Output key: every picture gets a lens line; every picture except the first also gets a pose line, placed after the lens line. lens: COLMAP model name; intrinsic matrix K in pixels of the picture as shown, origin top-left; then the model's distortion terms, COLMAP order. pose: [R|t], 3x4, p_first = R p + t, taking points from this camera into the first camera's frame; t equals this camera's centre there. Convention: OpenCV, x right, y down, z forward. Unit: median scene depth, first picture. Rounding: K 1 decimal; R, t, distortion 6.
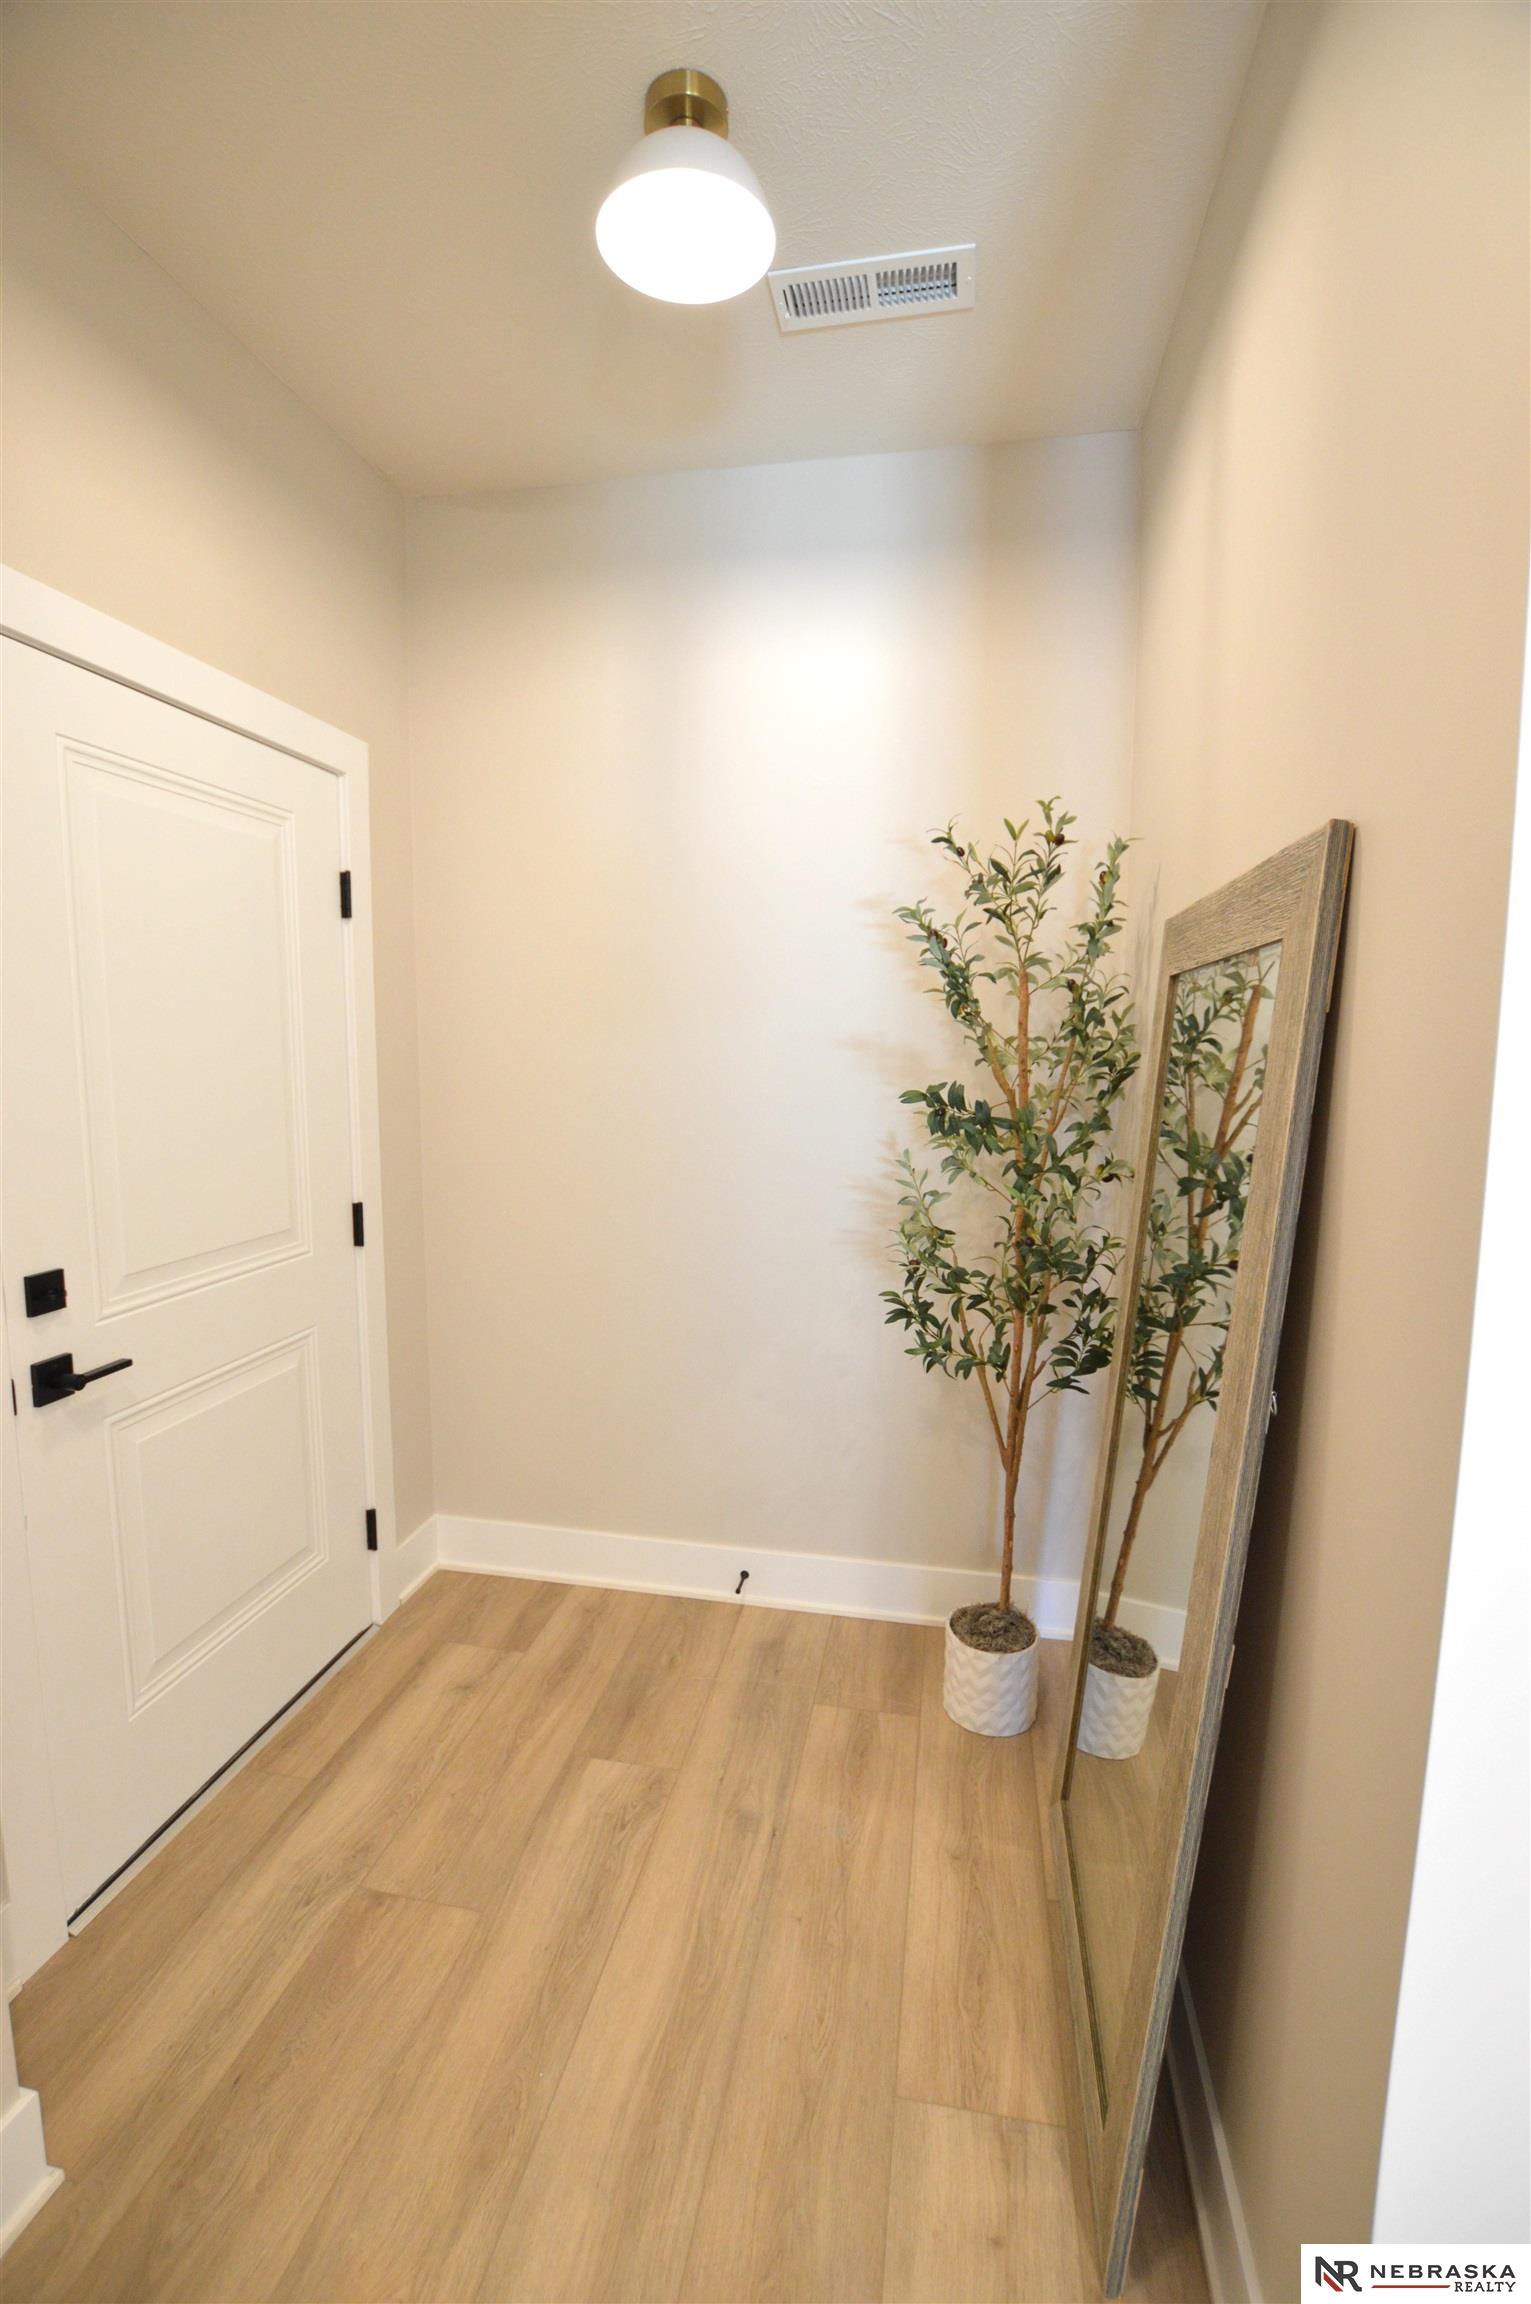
lens RADIAL K [[1029.5, 0, 757.0], [0, 1029.5, 1160.6], [0, 0, 1]] dist [-0.026760, 0.000820]
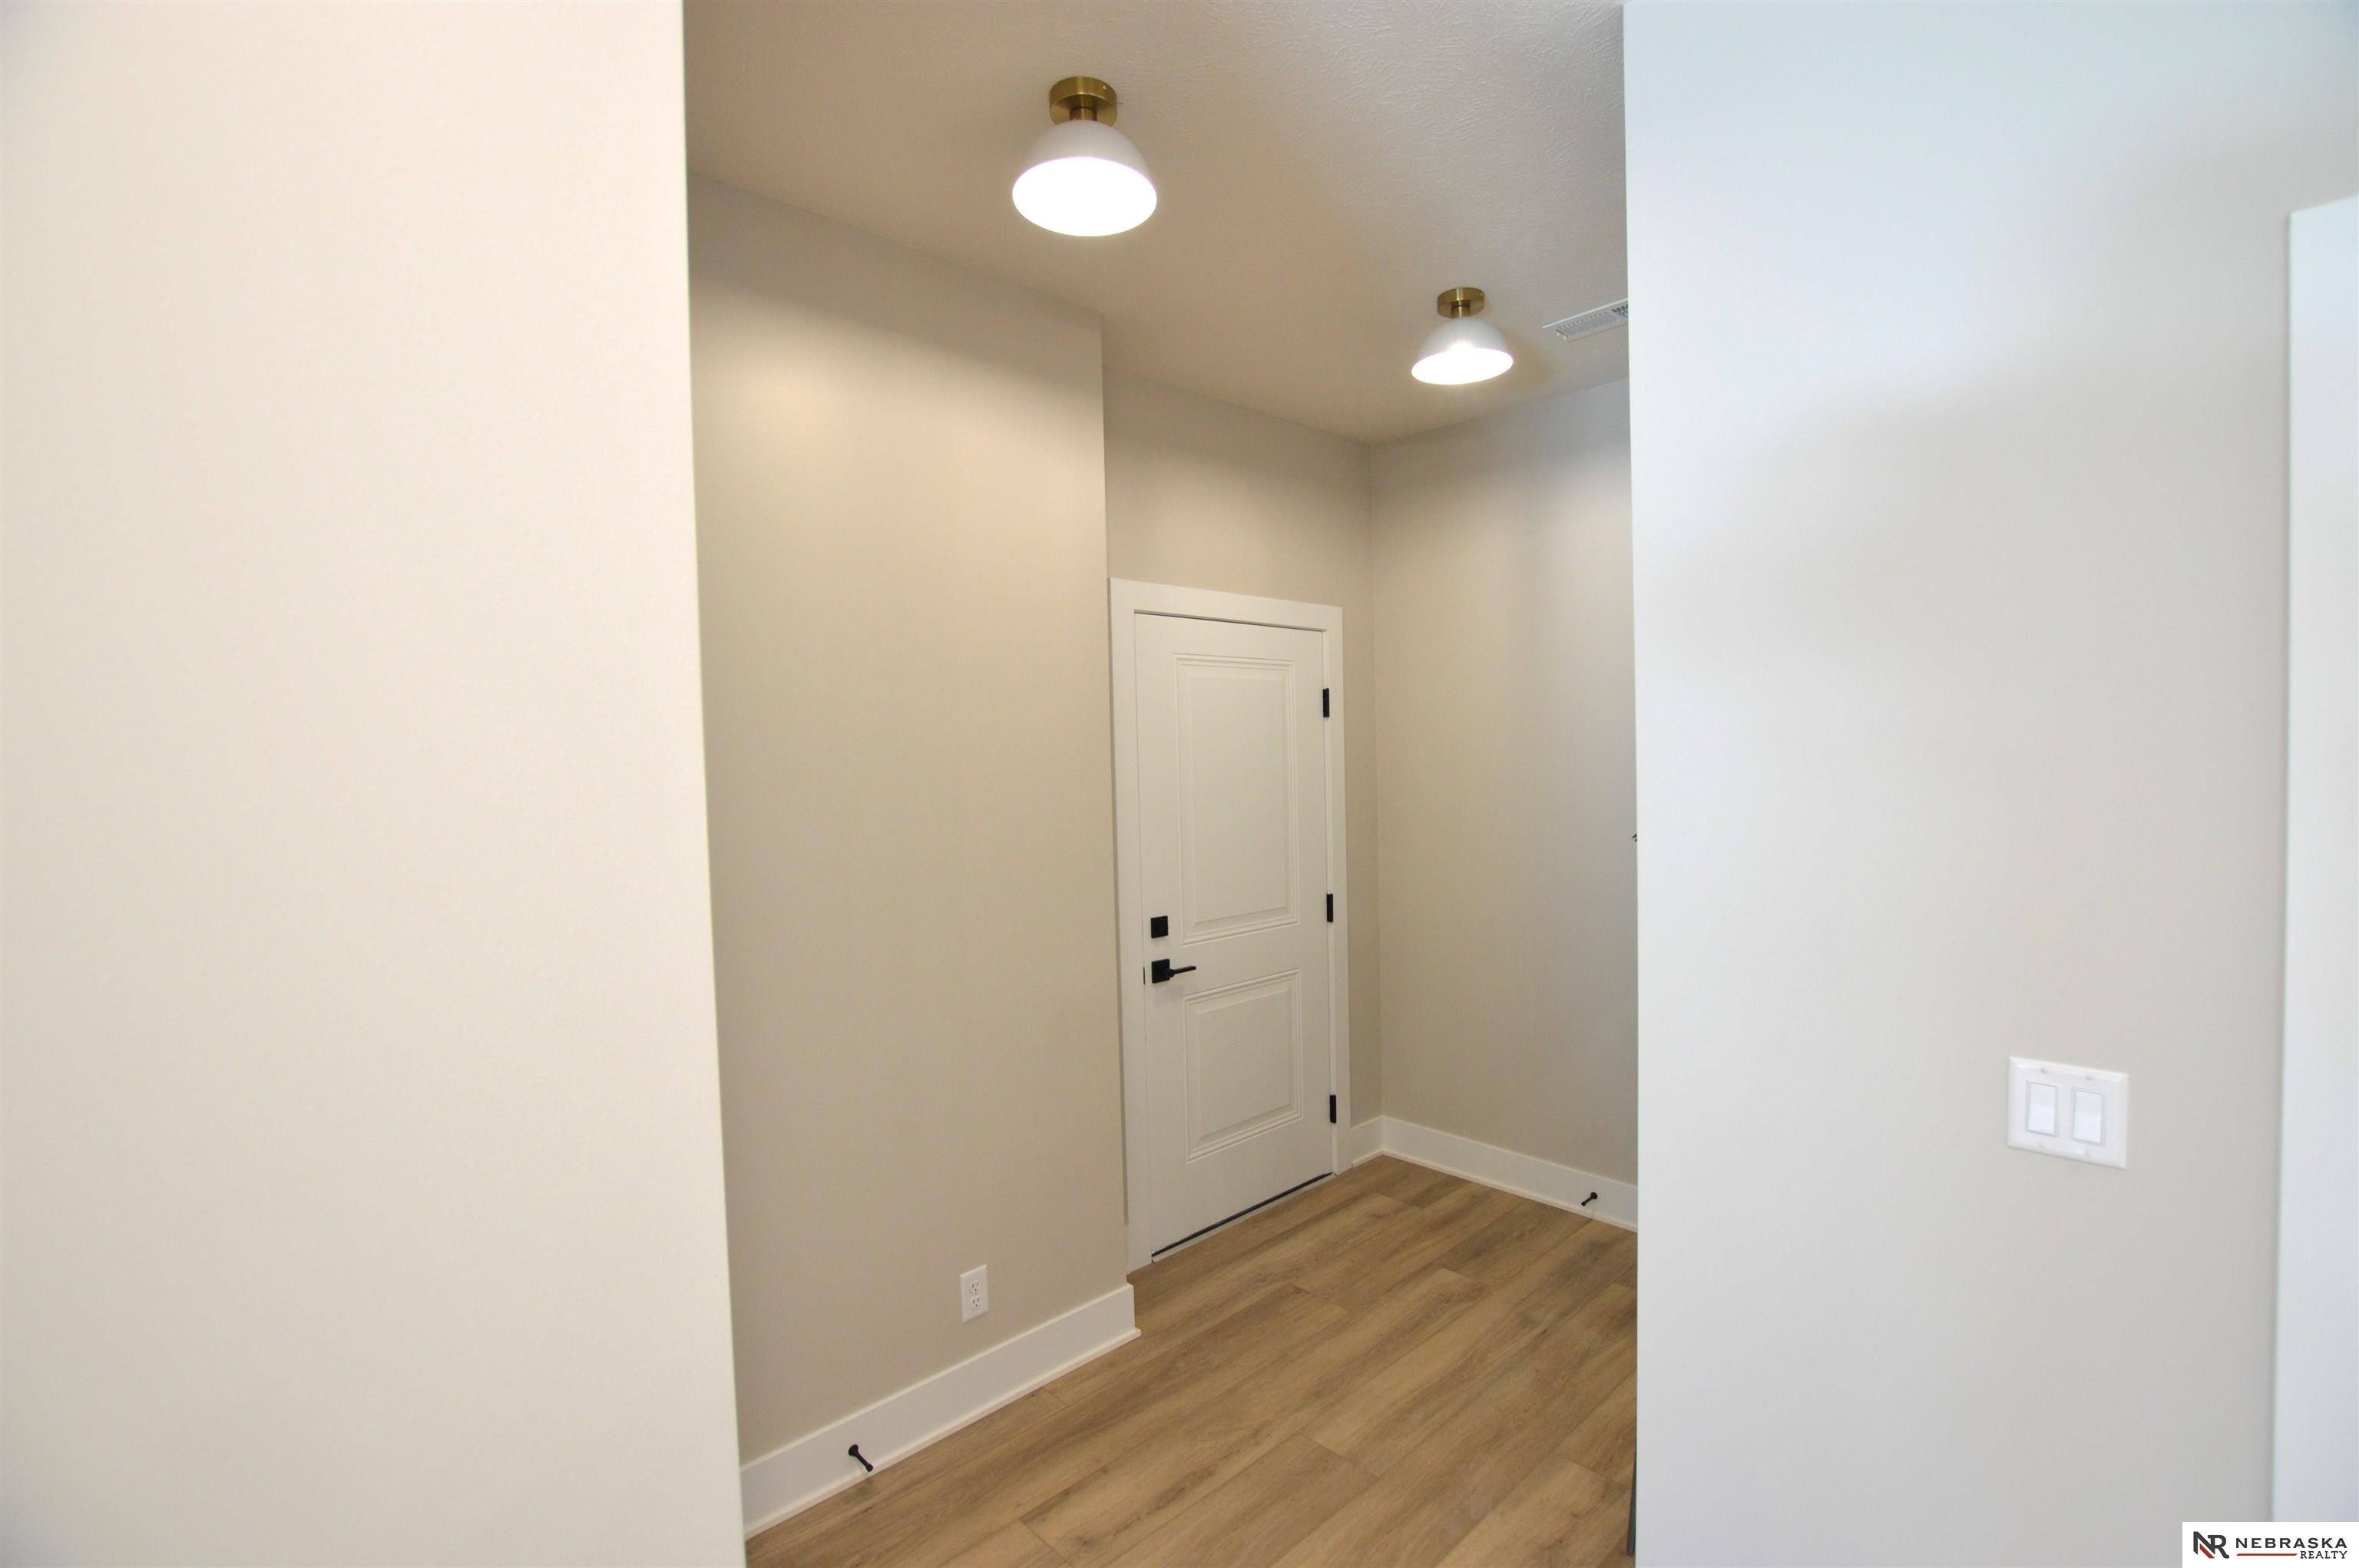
lens RADIAL K [[1054.1, 0, 1189.3], [0, 1054.1, 791.6], [0, 0, 1]] dist [-0.026760, 0.000820]
pose [[0.820225, -0.002203, -0.572037, 0.410210], [-0.038797, 0.997476, -0.059471, -0.012873], [0.570724, 0.070973, 0.818069, -0.525151]]
